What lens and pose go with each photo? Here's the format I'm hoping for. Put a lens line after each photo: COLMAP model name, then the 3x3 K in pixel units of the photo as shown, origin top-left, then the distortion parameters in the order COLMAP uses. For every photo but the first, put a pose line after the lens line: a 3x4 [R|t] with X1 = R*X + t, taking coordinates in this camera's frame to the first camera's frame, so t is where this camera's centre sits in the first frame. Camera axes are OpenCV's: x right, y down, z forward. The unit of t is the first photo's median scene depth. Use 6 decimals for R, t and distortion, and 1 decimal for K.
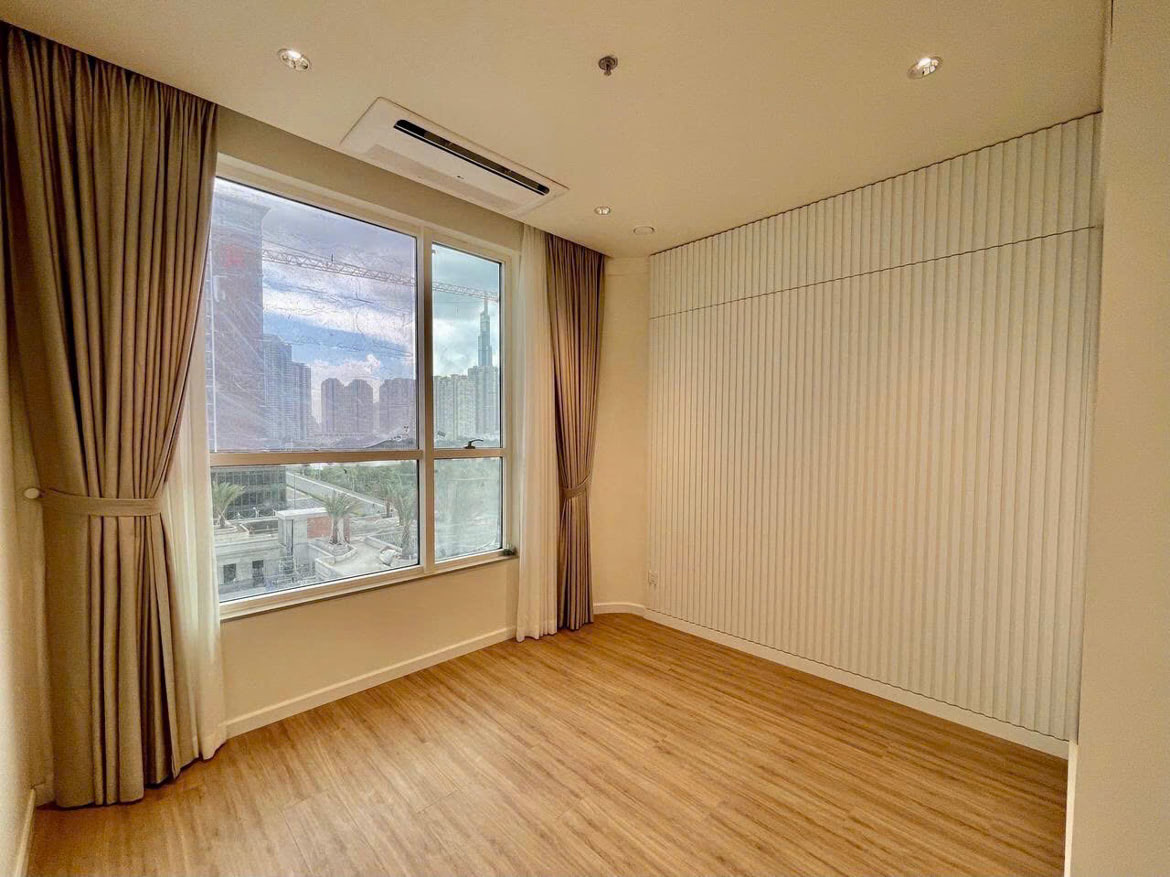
lens RADIAL K [[487.5, 0, 583.0], [0, 487.5, 445.1], [0, 0, 1]] dist [0.004237, 0.001167]
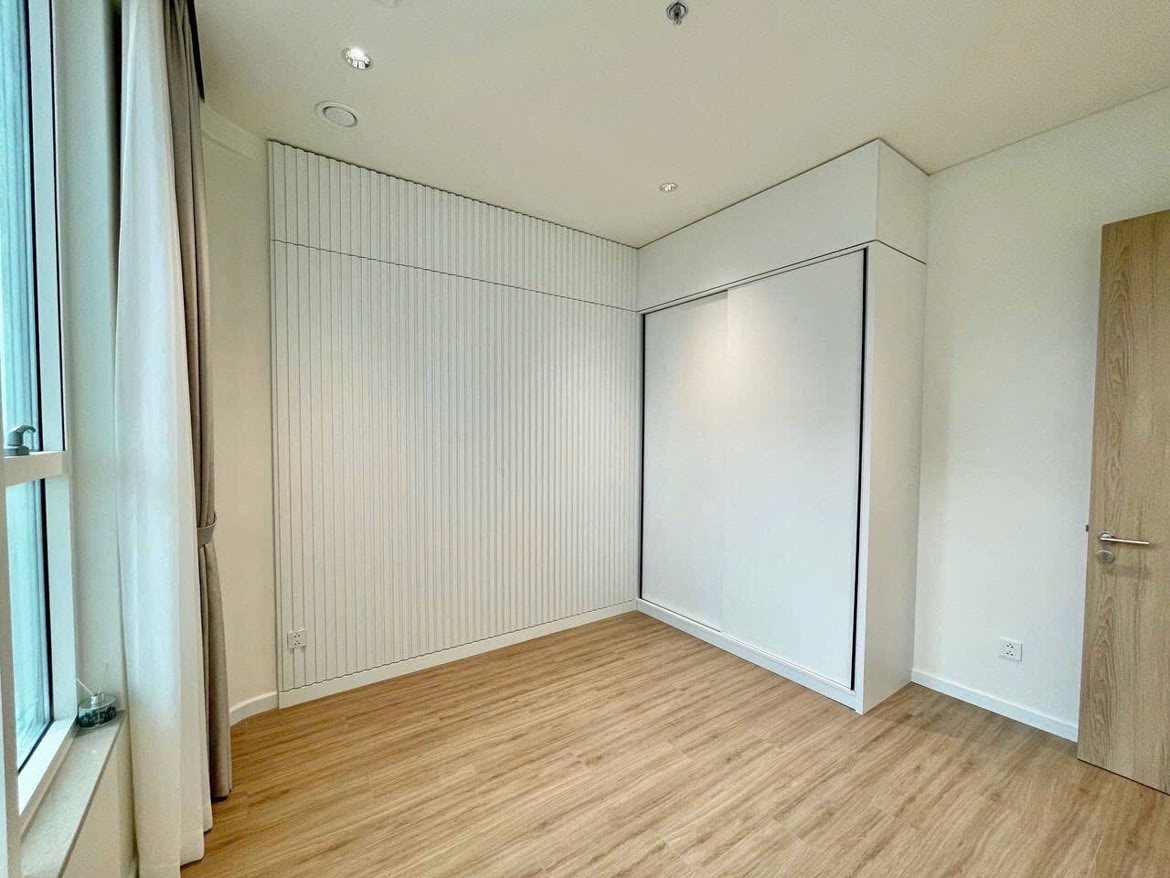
lens RADIAL K [[487.5, 0, 581.3], [0, 487.5, 439.5], [0, 0, 1]] dist [0.004237, 0.001167]
pose [[0.158269, -0.010672, 0.987338, -0.517604], [0.010354, 0.999905, 0.009149, 0.001395], [-0.987342, 0.008775, 0.158364, 0.596774]]
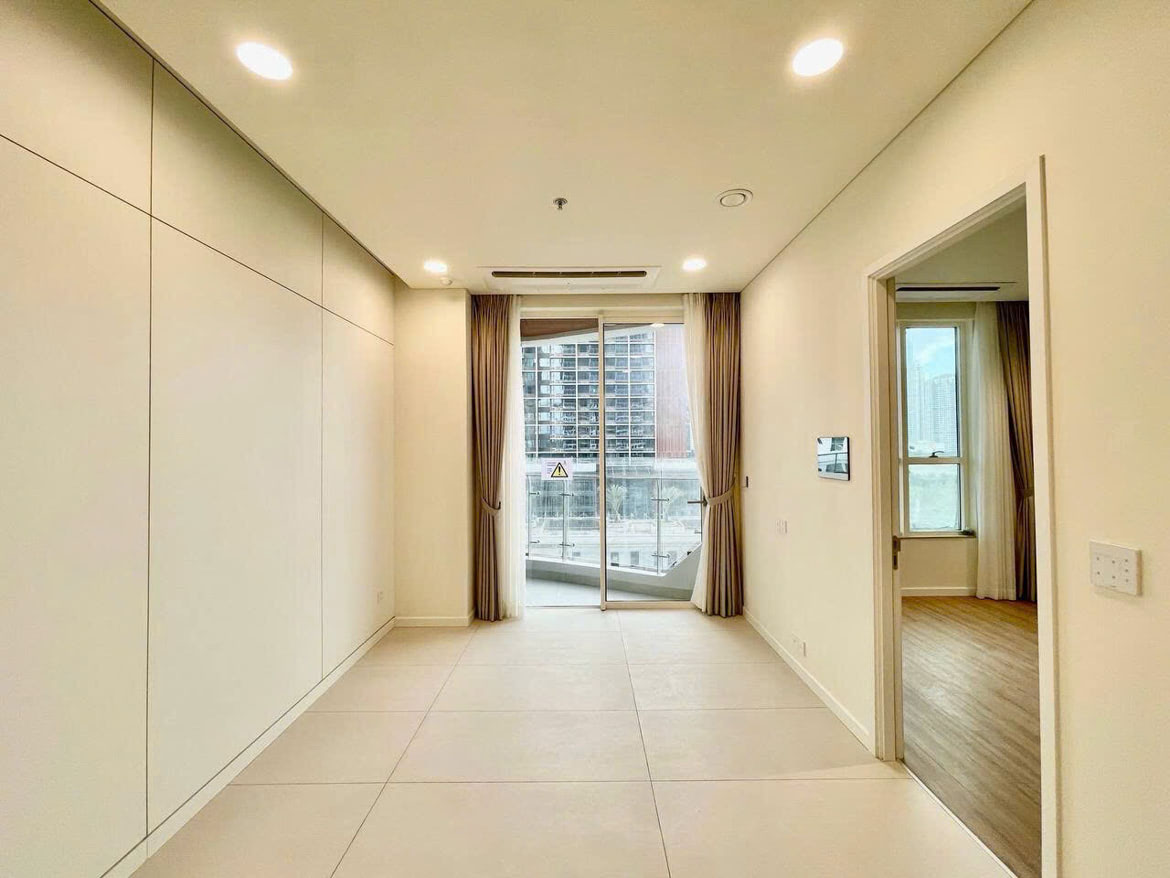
lens RADIAL K [[487.5, 0, 589.7], [0, 487.5, 442.0], [0, 0, 1]] dist [0.004237, 0.001167]
pose [[0.720224, -0.022584, -0.693374, 0.047527], [0.001745, 0.999526, -0.030743, 0.004089], [0.693739, 0.020931, 0.719922, -0.824382]]
